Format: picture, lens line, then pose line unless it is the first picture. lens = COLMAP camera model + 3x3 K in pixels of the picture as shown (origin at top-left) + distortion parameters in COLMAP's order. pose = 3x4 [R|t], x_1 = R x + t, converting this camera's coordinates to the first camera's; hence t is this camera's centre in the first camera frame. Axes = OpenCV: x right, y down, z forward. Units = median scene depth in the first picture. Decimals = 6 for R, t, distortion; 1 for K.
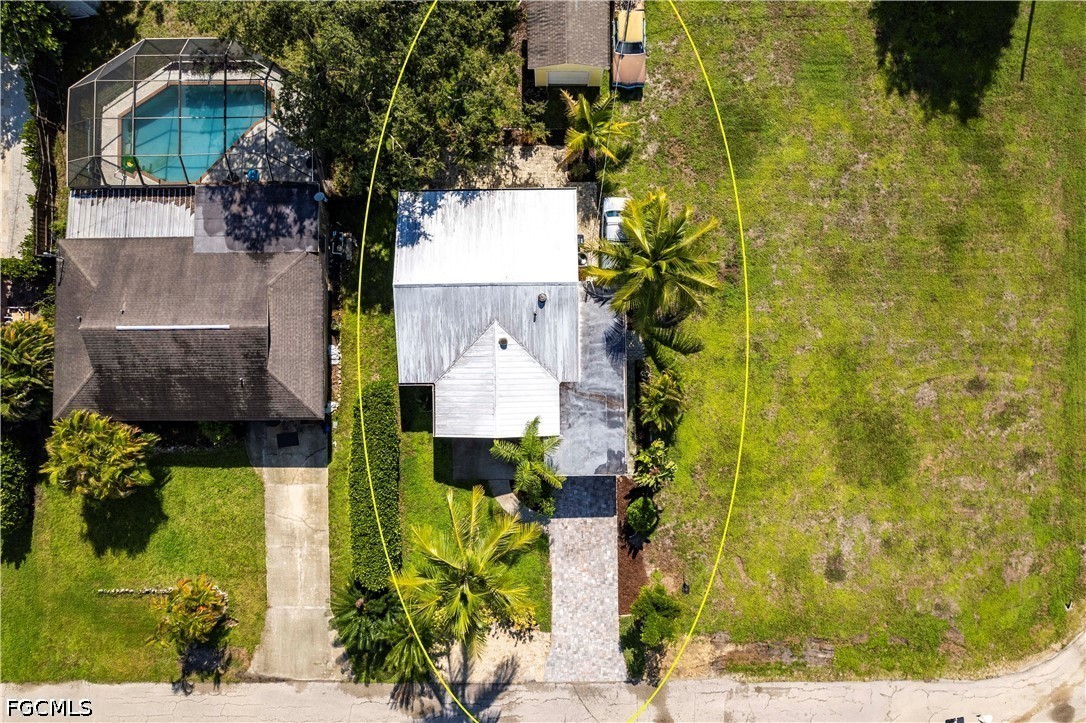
lens RADIAL K [[680.5, 0, 546.4], [0, 680.5, 374.7], [0, 0, 1]] dist [-0.087778, 0.063224]
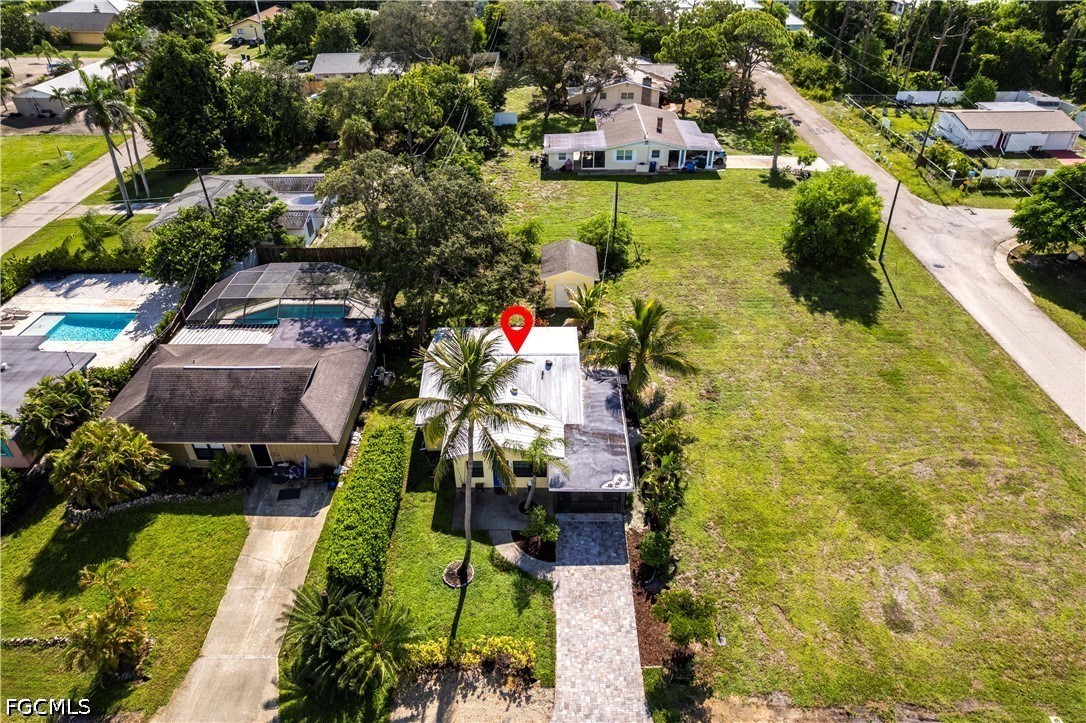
lens RADIAL K [[680.5, 0, 546.4], [0, 680.5, 374.7], [0, 0, 1]] dist [-0.087778, 0.063224]
pose [[0.999874, 0.007978, -0.013704, 0.004970], [-0.015669, 0.629895, -0.776522, 0.746942], [0.002437, 0.776639, 0.629941, 0.242750]]
